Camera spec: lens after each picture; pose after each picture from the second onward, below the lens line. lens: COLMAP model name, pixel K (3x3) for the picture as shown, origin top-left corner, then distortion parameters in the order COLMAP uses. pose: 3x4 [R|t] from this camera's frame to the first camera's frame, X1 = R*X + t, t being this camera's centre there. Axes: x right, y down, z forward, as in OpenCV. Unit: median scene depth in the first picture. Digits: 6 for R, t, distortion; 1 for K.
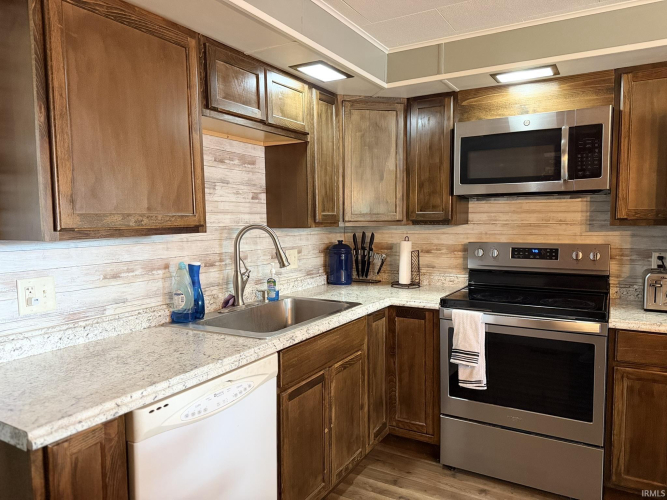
lens RADIAL K [[470.2, 0, 334.5], [0, 470.2, 250.0], [0, 0, 1]] dist [0.023423, -0.018383]
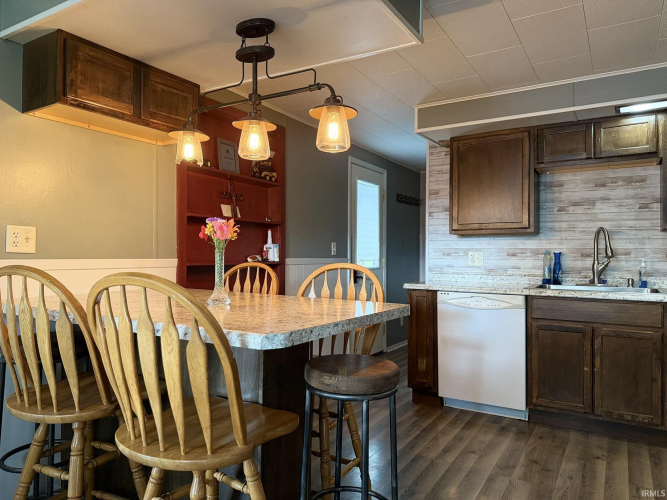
lens RADIAL K [[470.2, 0, 334.2], [0, 470.2, 250.9], [0, 0, 1]] dist [0.023423, -0.018383]
pose [[-0.017807, 0.005602, -0.999826, 1.404374], [-0.068209, 0.997648, 0.006805, 0.068487], [0.997512, 0.068318, -0.017383, 0.238512]]
